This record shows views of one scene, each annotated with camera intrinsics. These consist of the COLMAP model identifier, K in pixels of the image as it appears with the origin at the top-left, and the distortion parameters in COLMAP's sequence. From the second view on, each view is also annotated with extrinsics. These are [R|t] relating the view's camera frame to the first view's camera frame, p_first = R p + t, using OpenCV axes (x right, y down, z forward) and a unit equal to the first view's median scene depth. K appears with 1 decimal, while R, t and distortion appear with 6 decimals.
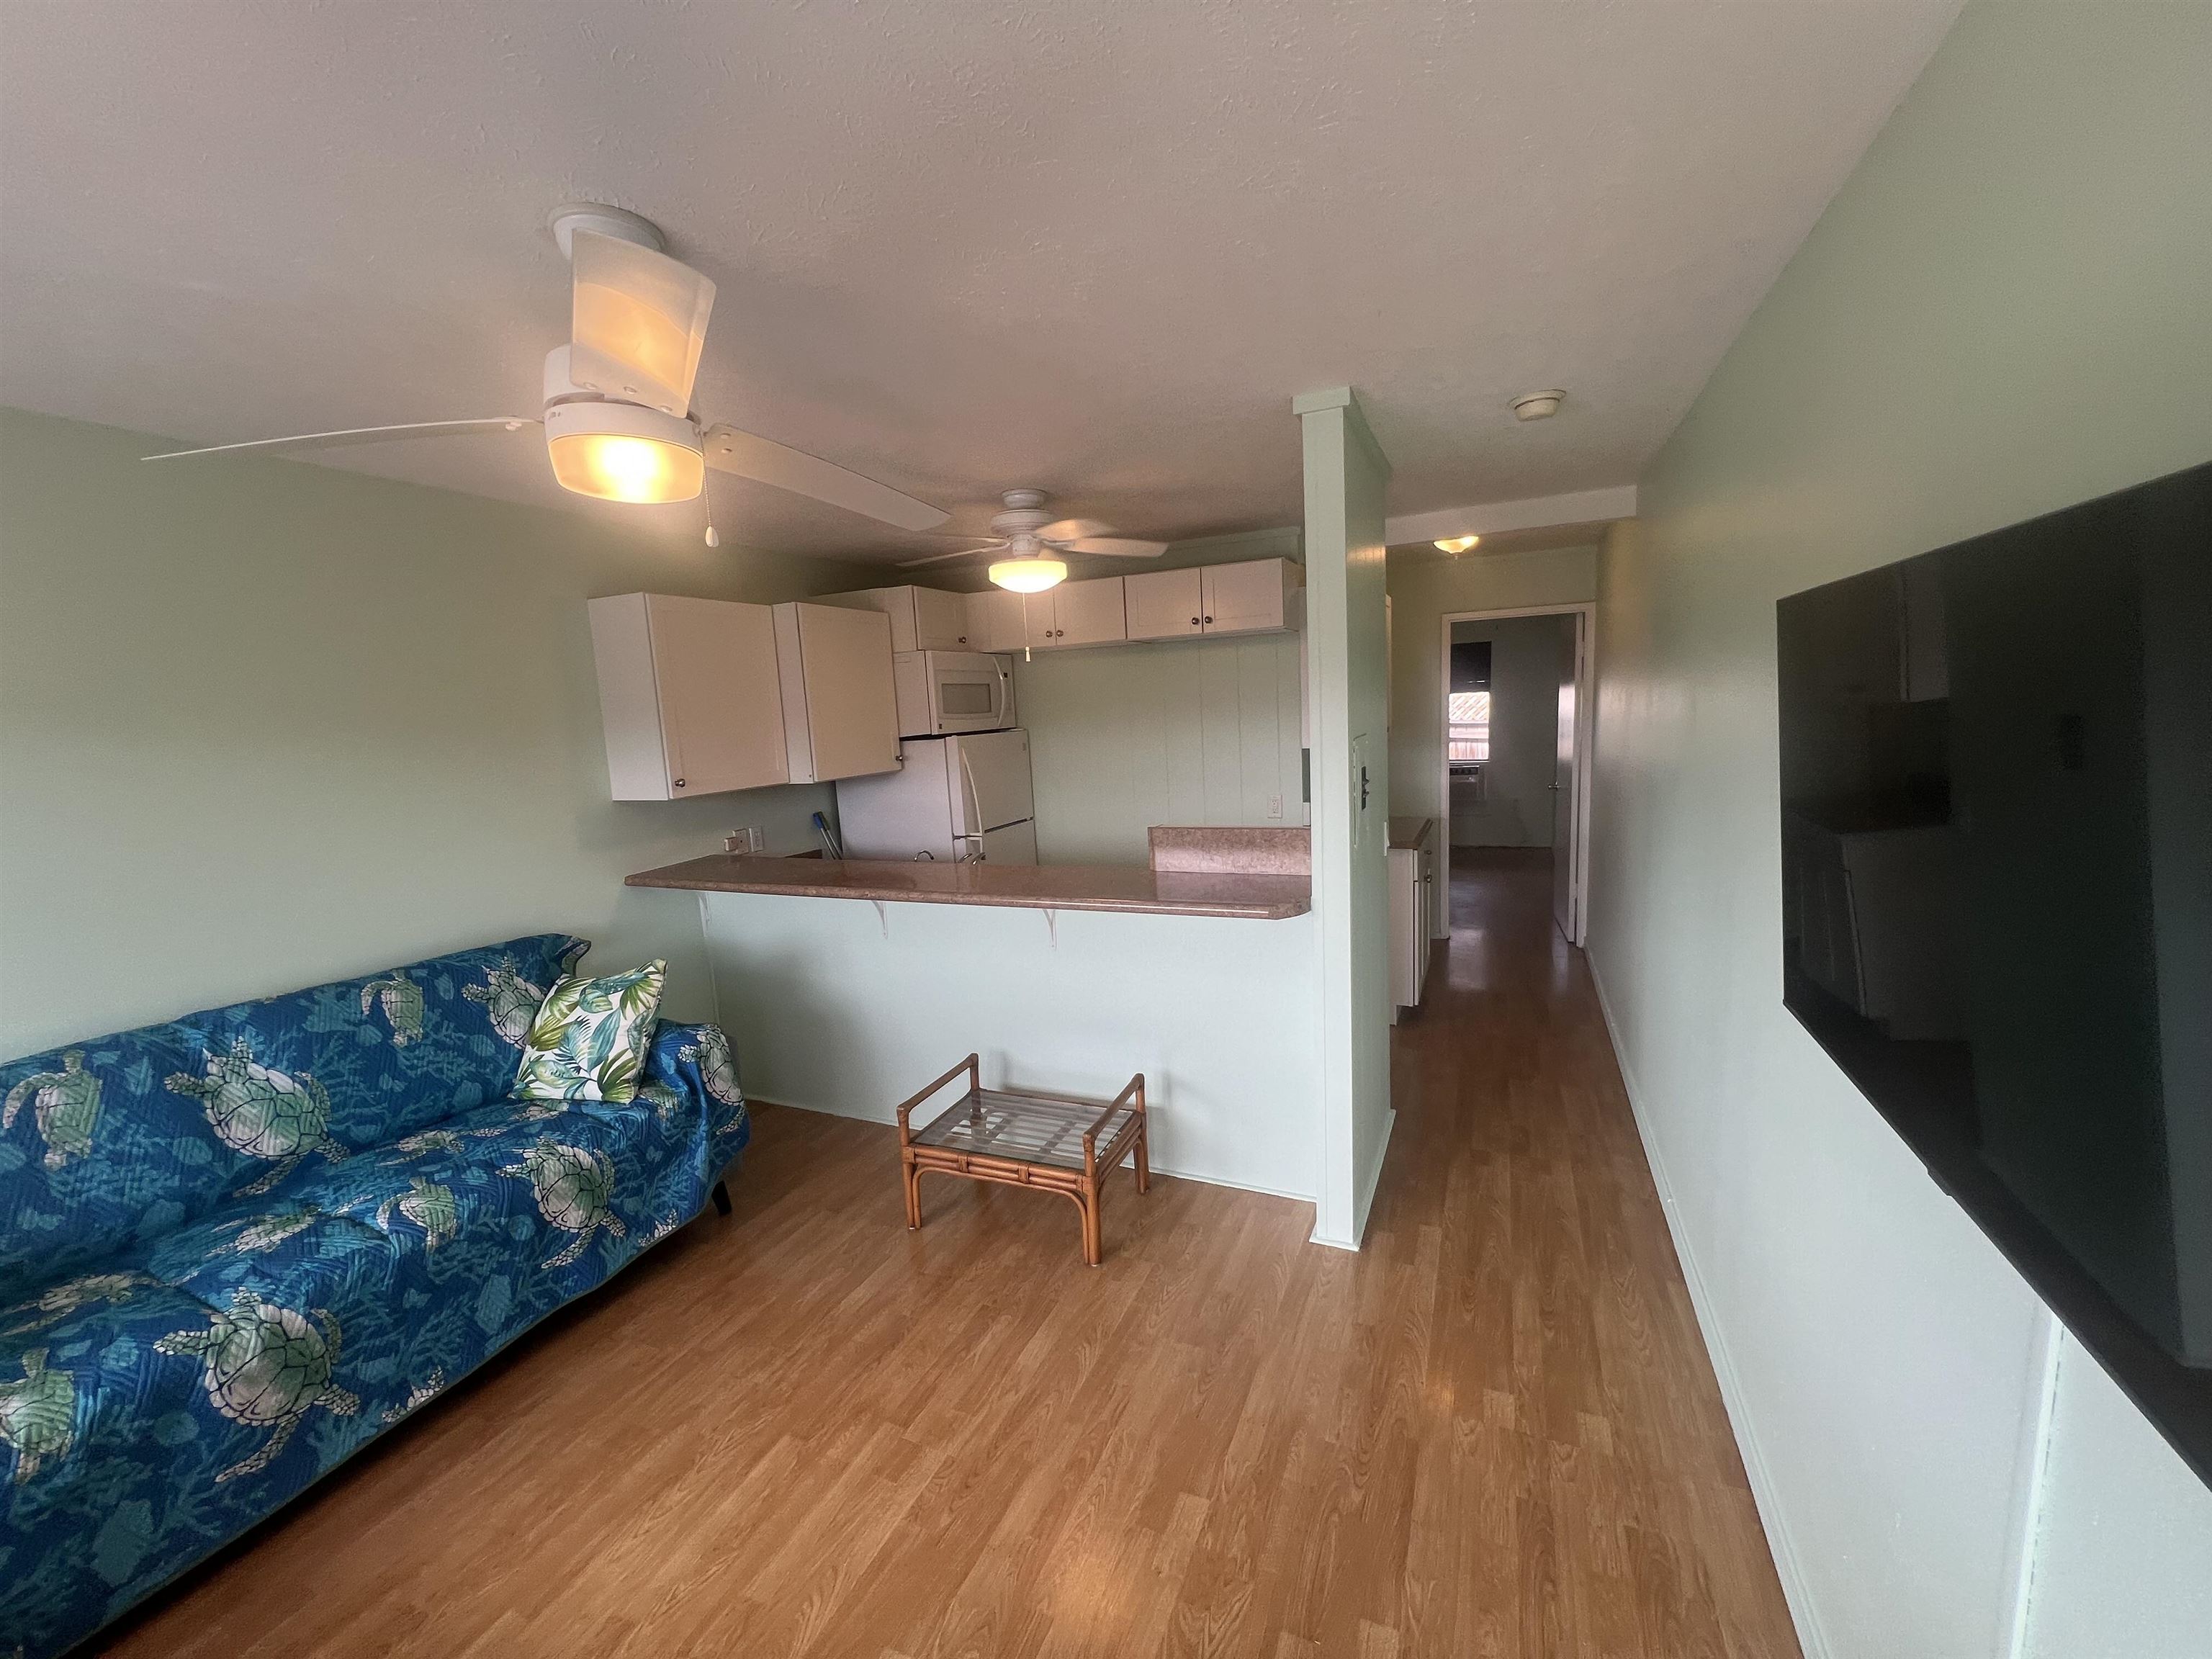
lens RADIAL K [[873.7, 0, 1106.0], [0, 873.7, 829.5], [0, 0, 1]] dist [0.000365, 0.000006]
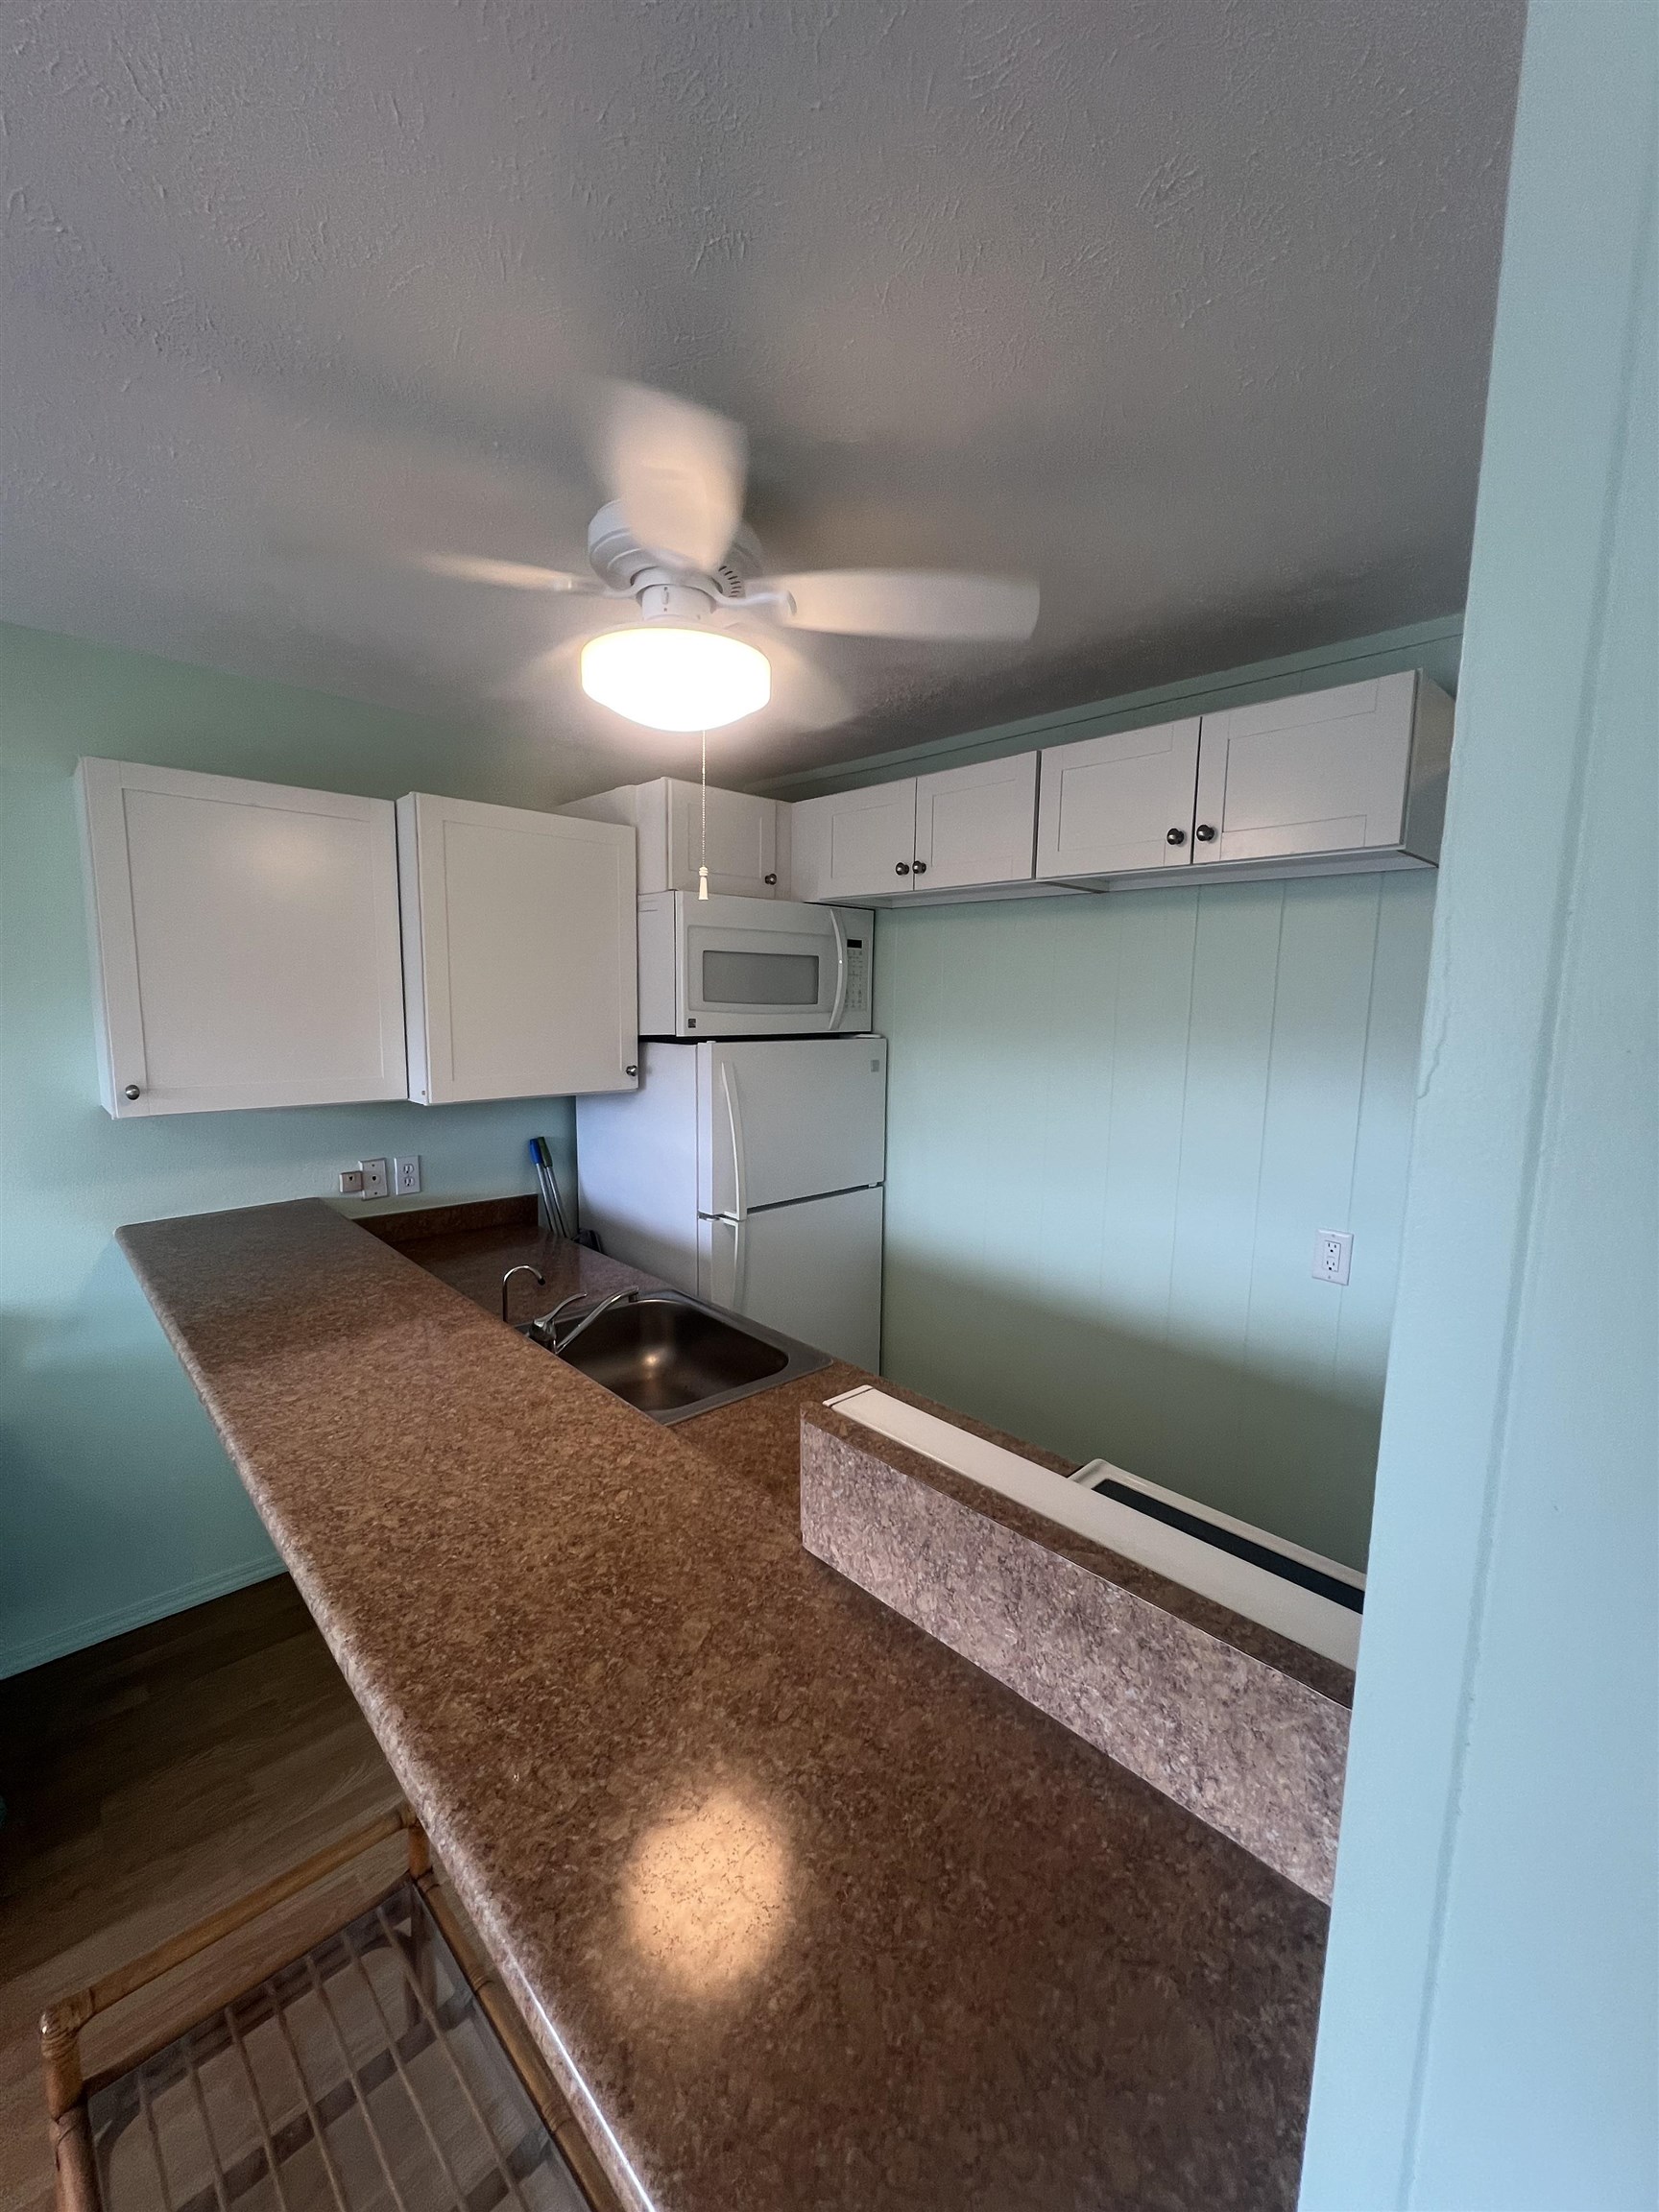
lens RADIAL K [[873.7, 0, 829.5], [0, 873.7, 1106.0], [0, 0, 1]] dist [0.000365, 0.000006]
pose [[0.918895, 0.115144, -0.377325, 0.118194], [-0.117291, 0.992946, 0.017368, -0.083787], [0.376663, 0.028297, 0.925918, 0.496117]]
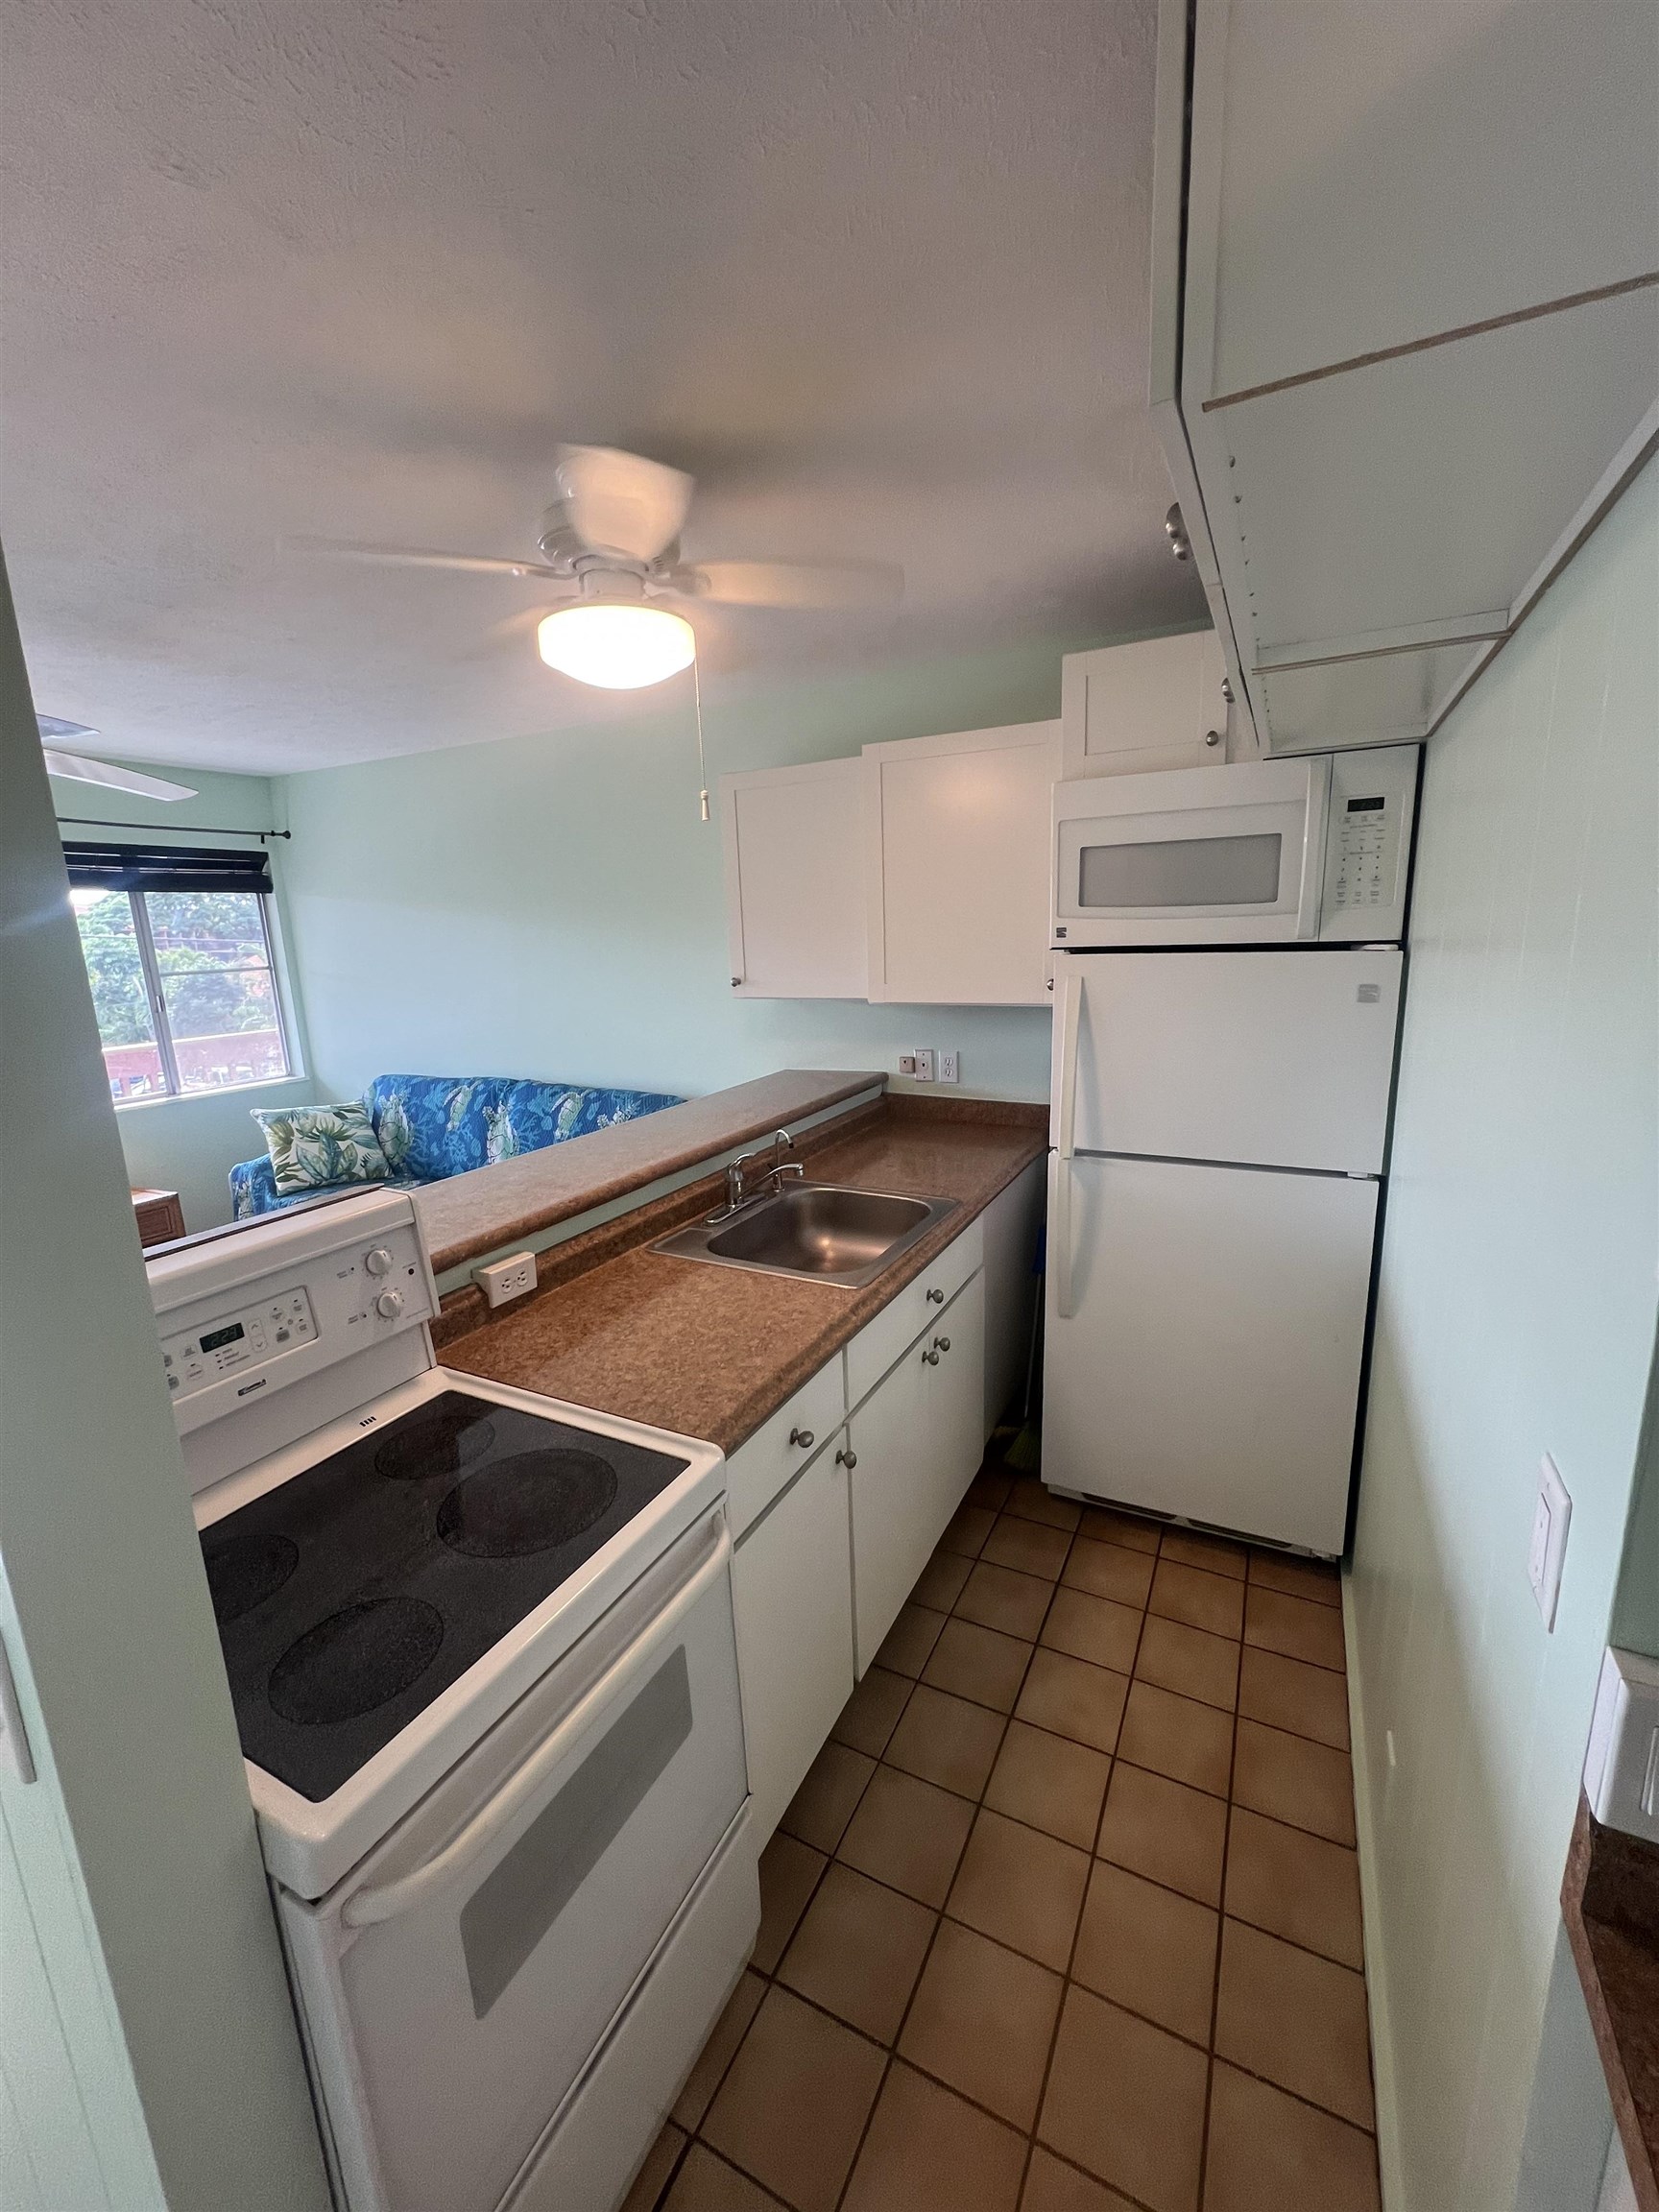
lens RADIAL K [[873.7, 0, 829.5], [0, 873.7, 1106.0], [0, 0, 1]] dist [0.000365, 0.000006]
pose [[-0.054588, 0.253330, -0.965839, 0.343931], [-0.103839, 0.960596, 0.257824, -0.137478], [0.993095, 0.114366, -0.026132, 0.879375]]
